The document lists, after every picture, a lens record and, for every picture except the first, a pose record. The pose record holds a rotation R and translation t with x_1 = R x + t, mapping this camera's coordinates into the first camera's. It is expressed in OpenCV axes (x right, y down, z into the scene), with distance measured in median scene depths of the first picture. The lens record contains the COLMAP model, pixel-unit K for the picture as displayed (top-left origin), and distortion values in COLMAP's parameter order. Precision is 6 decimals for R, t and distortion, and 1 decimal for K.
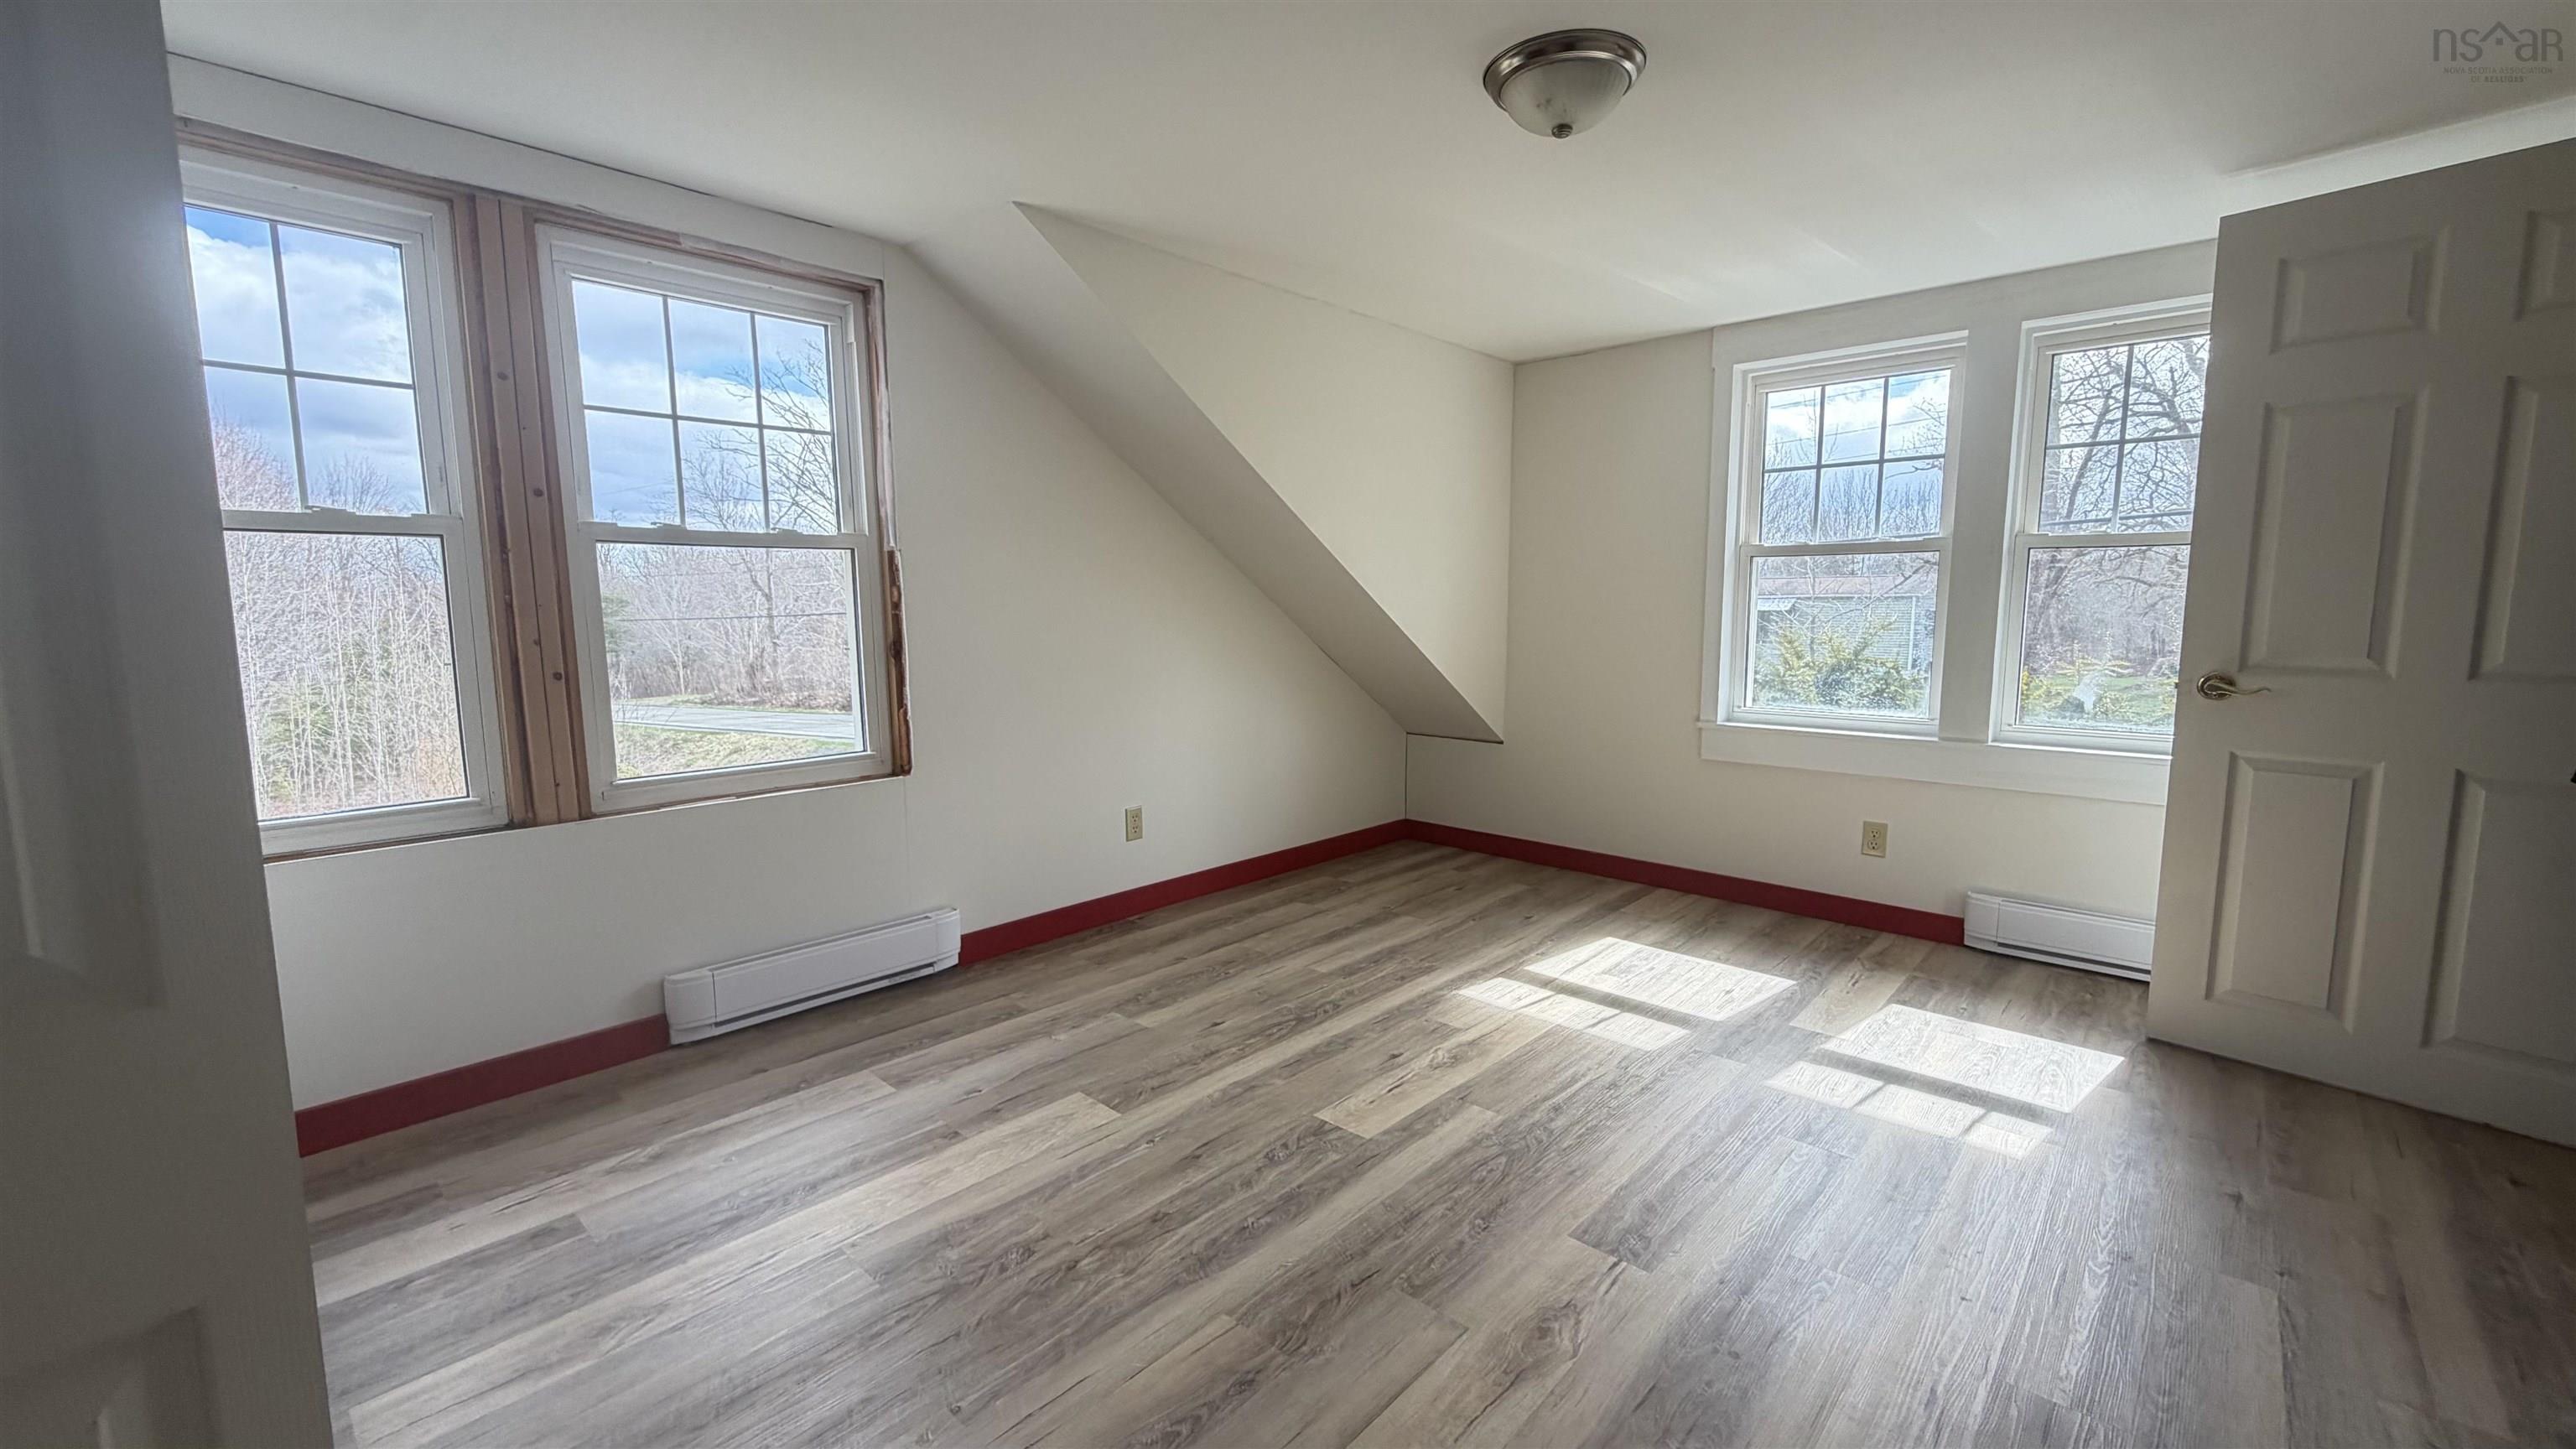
lens RADIAL K [[1027.0, 0, 1282.9], [0, 1027.0, 725.5], [0, 0, 1]] dist [-0.000101, 0.000474]
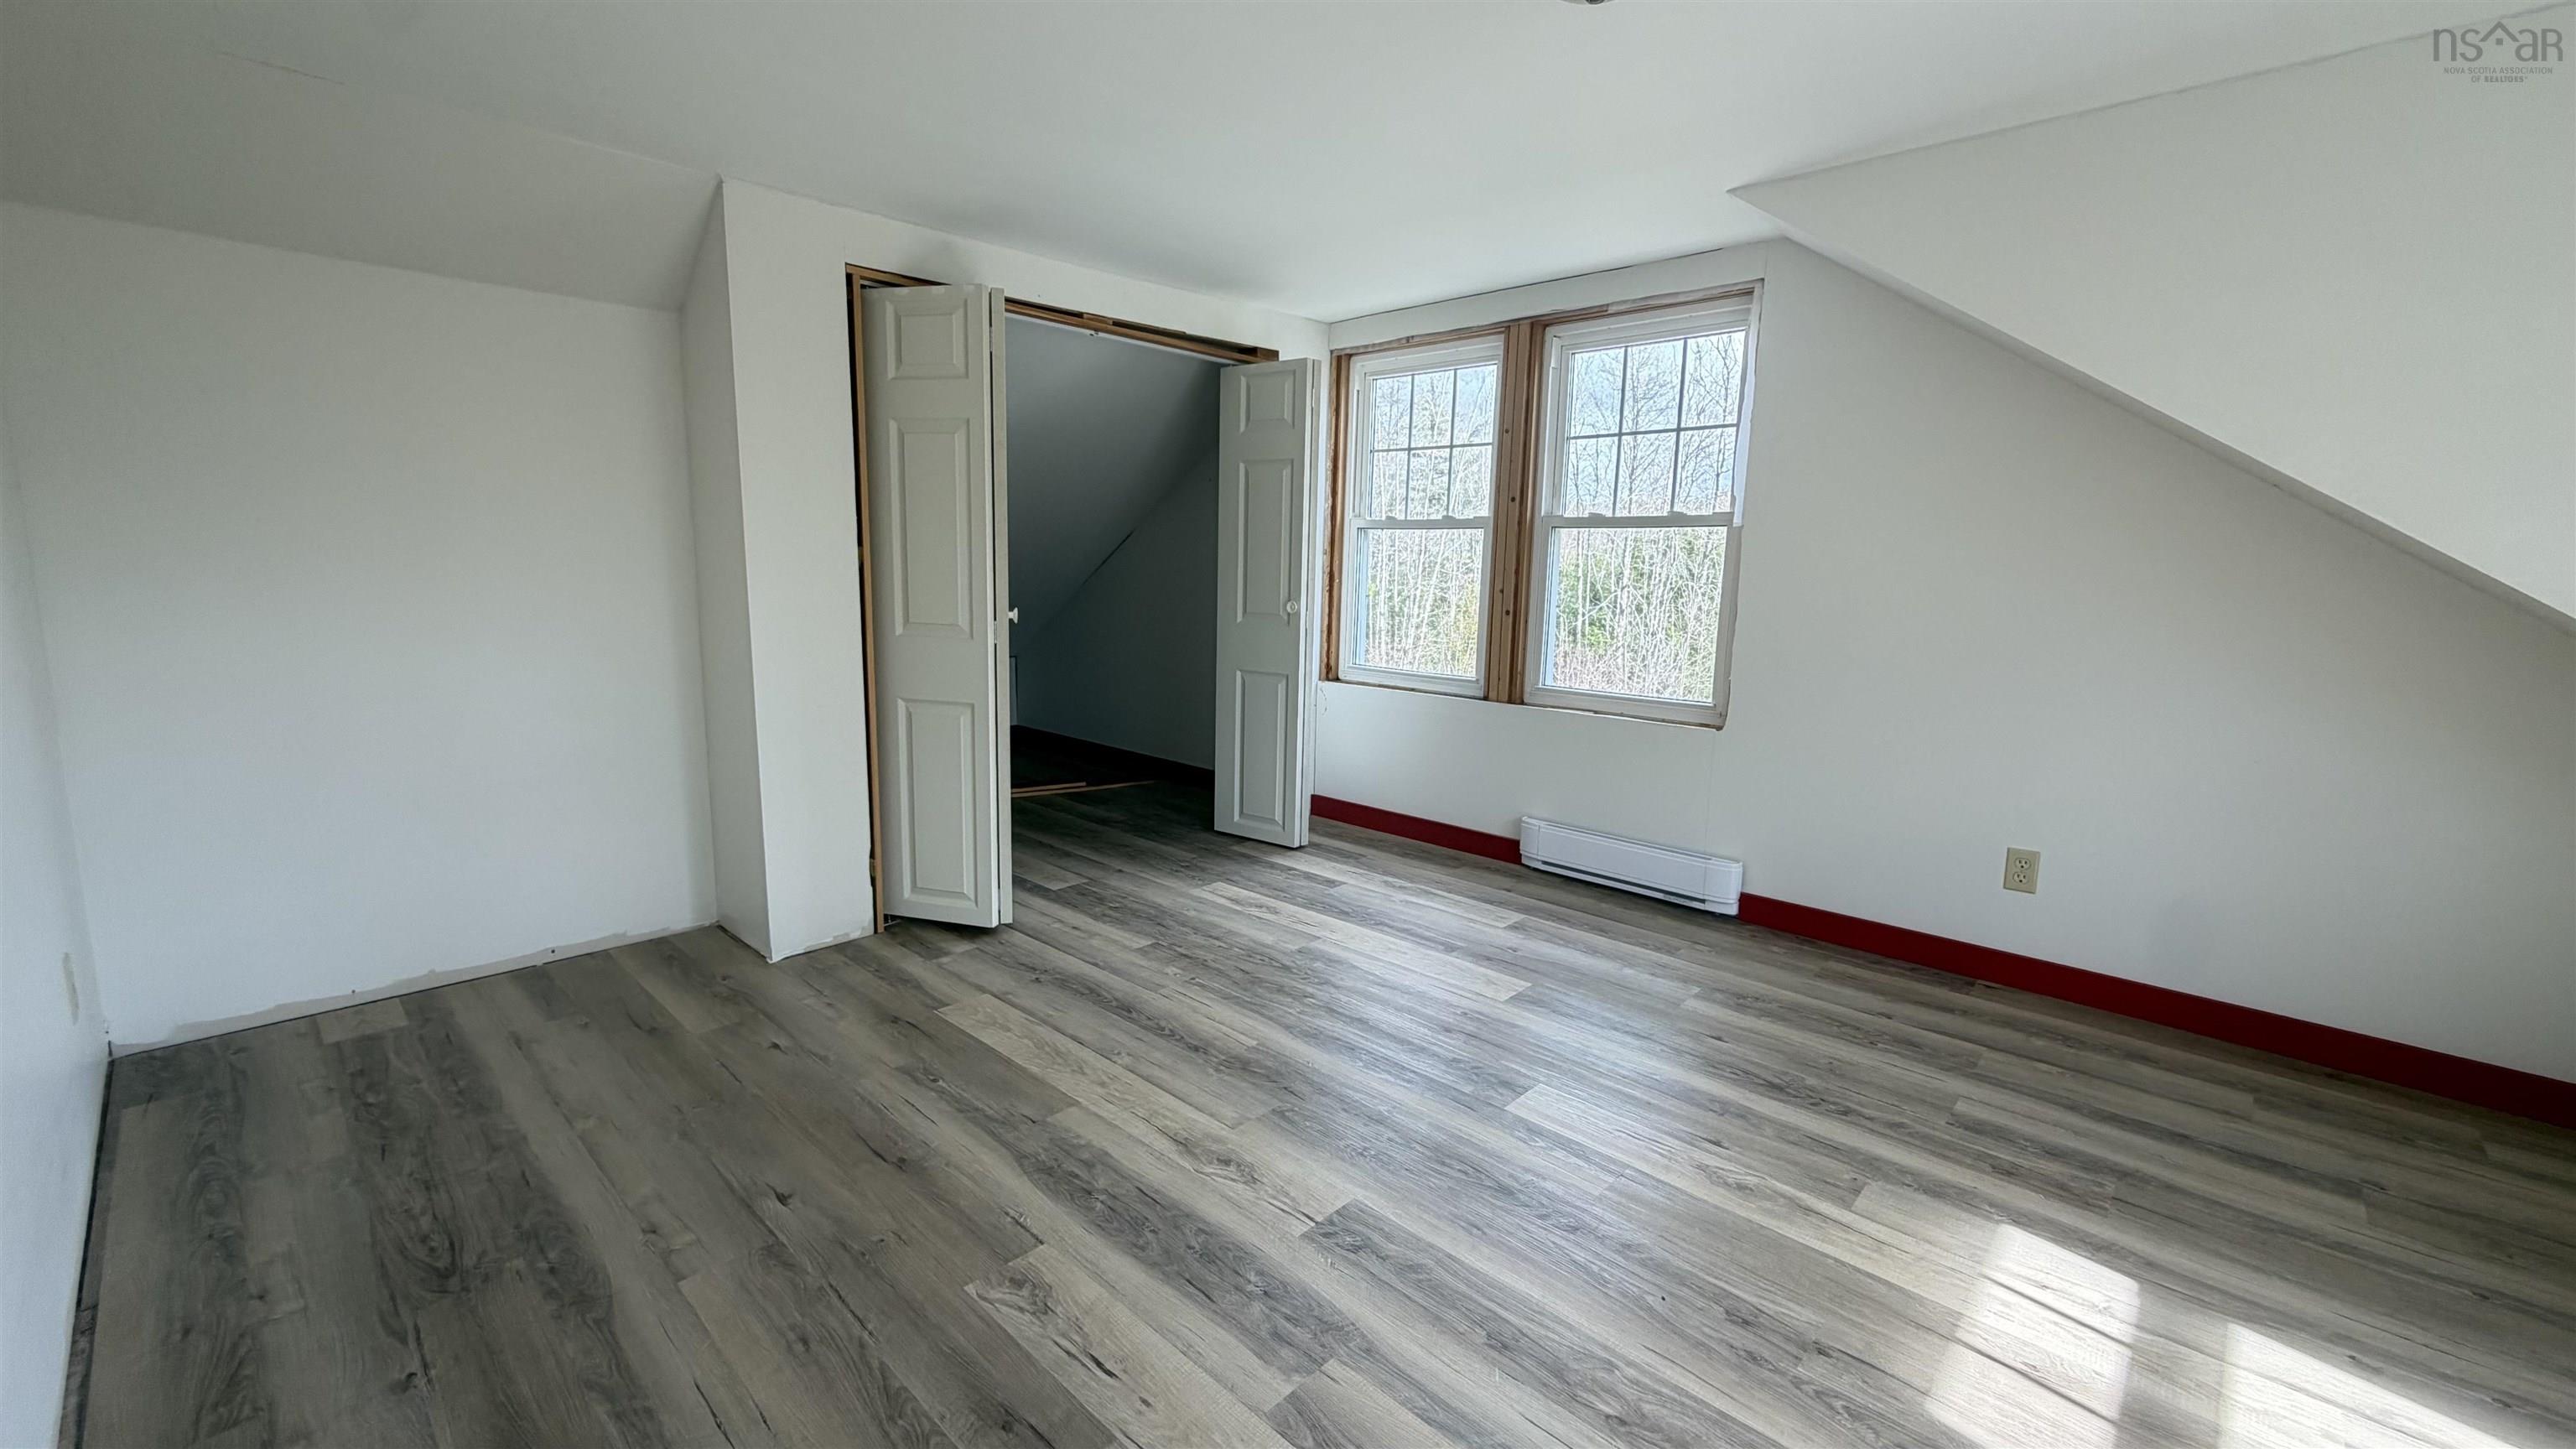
lens RADIAL K [[1027.0, 0, 1282.9], [0, 1027.0, 725.5], [0, 0, 1]] dist [-0.000101, 0.000474]
pose [[-0.017934, 0.163234, -0.986424, 0.824797], [-0.140692, 0.976355, 0.164125, -0.079780], [0.989891, 0.141725, 0.005455, 0.588307]]
